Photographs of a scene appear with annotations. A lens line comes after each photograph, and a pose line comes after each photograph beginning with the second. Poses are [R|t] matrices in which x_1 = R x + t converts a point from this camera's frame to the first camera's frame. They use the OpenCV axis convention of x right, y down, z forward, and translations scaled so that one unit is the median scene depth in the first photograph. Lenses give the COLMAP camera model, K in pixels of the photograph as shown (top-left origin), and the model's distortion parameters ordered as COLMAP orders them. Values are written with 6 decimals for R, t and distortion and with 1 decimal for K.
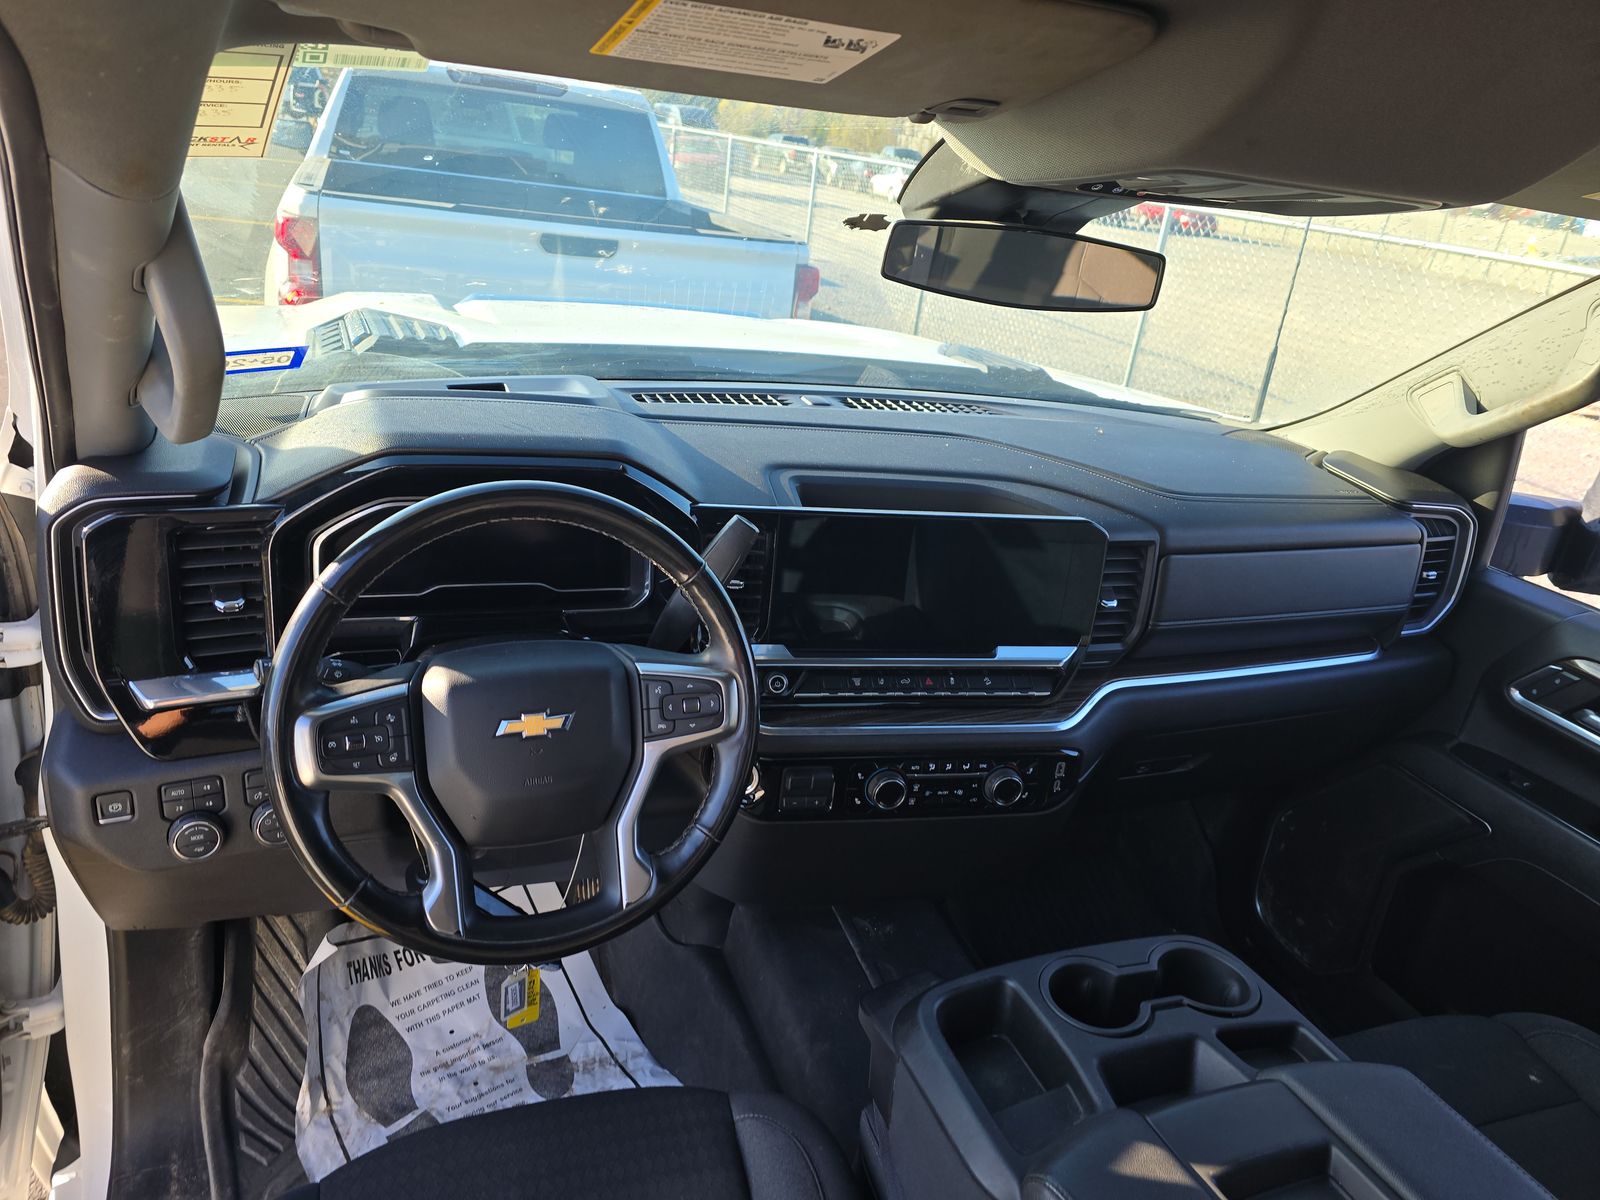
lens RADIAL K [[1064.5, 0, 798.2], [0, 1064.5, 584.7], [0, 0, 1]] dist [0.076970, -0.067648]
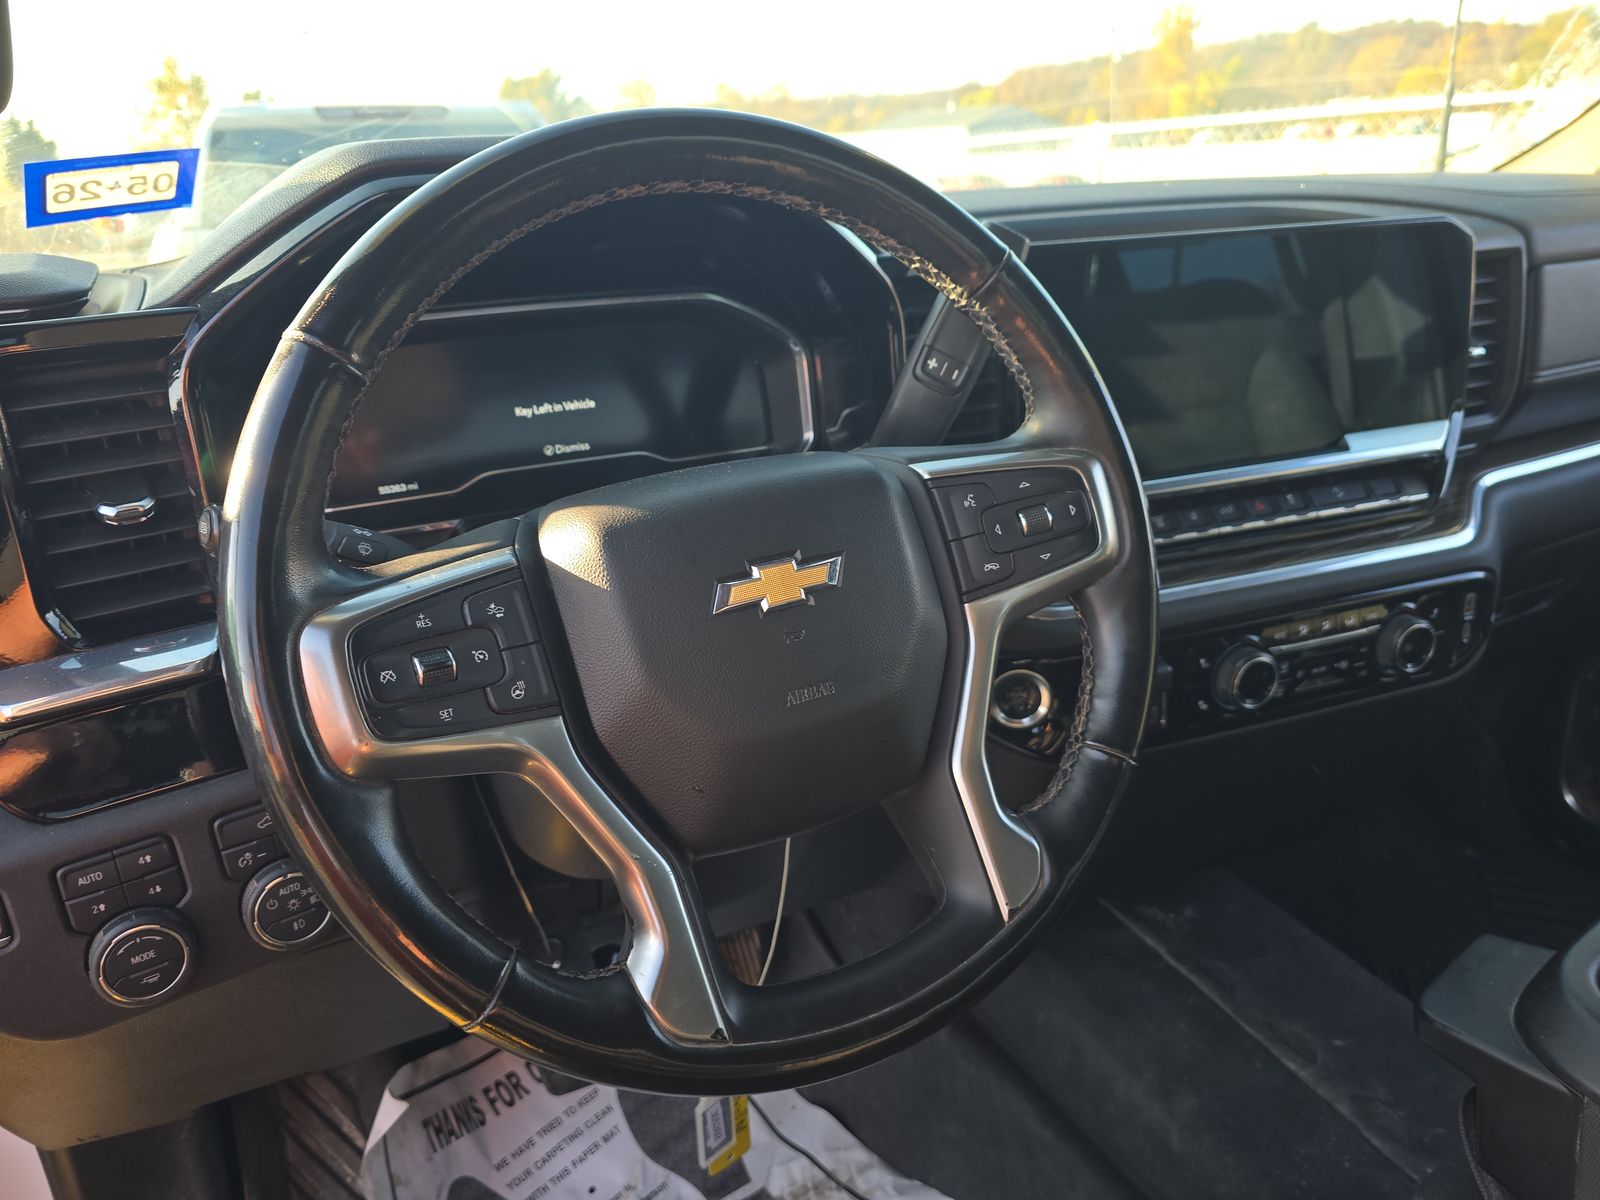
lens RADIAL K [[1066.0, 0, 800.1], [0, 1066.0, 592.9], [0, 0, 1]] dist [0.063343, -0.063968]
pose [[0.981100, -0.187375, 0.048306, -0.194103], [0.188909, 0.981555, -0.029393, 0.111996], [-0.041908, 0.037963, 0.998400, 0.378108]]
